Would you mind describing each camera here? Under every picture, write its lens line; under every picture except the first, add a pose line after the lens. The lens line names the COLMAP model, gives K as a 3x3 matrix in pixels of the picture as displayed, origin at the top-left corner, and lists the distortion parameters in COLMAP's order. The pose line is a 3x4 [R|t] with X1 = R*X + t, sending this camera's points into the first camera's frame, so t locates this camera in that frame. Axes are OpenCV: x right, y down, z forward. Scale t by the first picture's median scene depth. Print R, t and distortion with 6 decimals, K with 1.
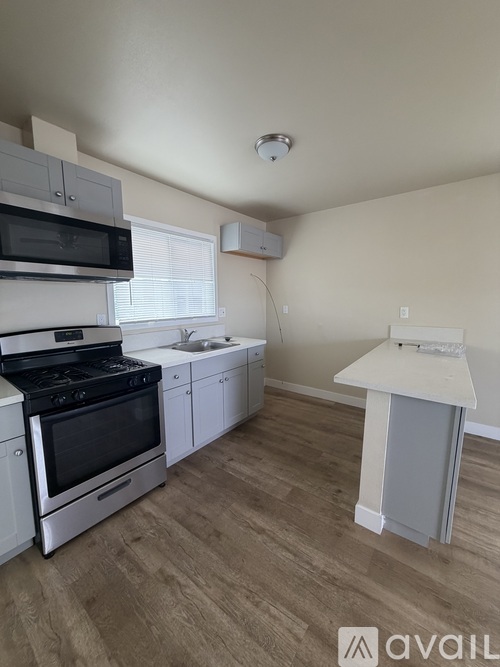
lens RADIAL K [[269.9, 0, 253.4], [0, 269.9, 332.2], [0, 0, 1]] dist [0.000164, 0.000166]
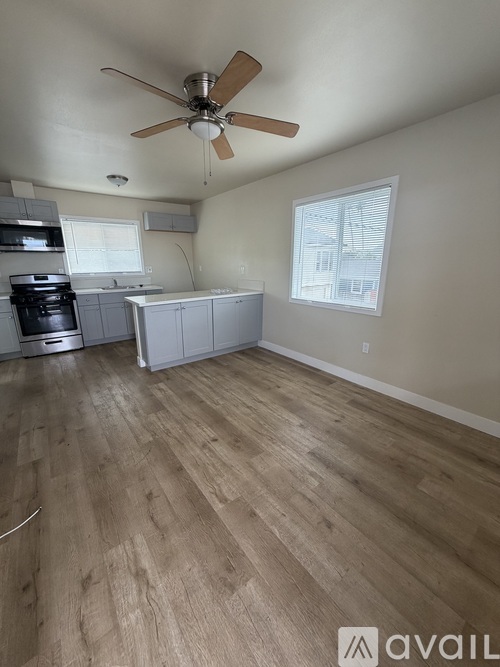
lens RADIAL K [[269.9, 0, 253.4], [0, 269.9, 332.2], [0, 0, 1]] dist [0.000164, 0.000166]
pose [[0.967873, 0.063751, -0.243223, 1.352849], [-0.031823, 0.990604, 0.133010, 0.089757], [0.249417, -0.120997, 0.960807, -0.642247]]
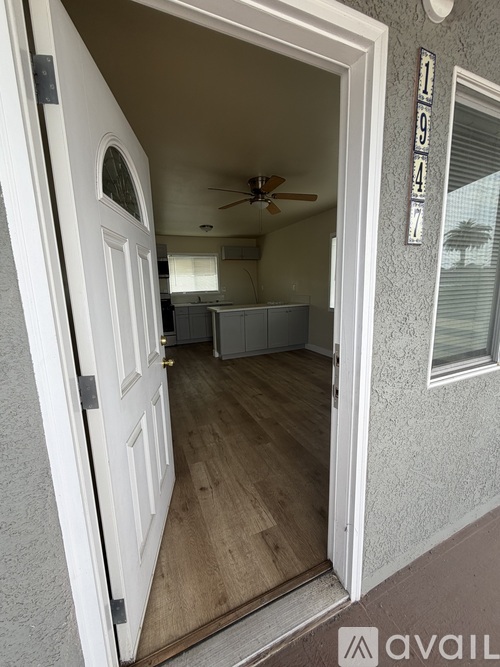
lens RADIAL K [[264.7, 0, 252.6], [0, 264.7, 330.7], [0, 0, 1]] dist [-0.001439, 0.000054]
pose [[0.876772, 0.061927, -0.476902, 1.630439], [-0.035858, 0.997332, 0.063584, 0.163671], [0.479567, -0.038648, 0.876654, -1.059045]]
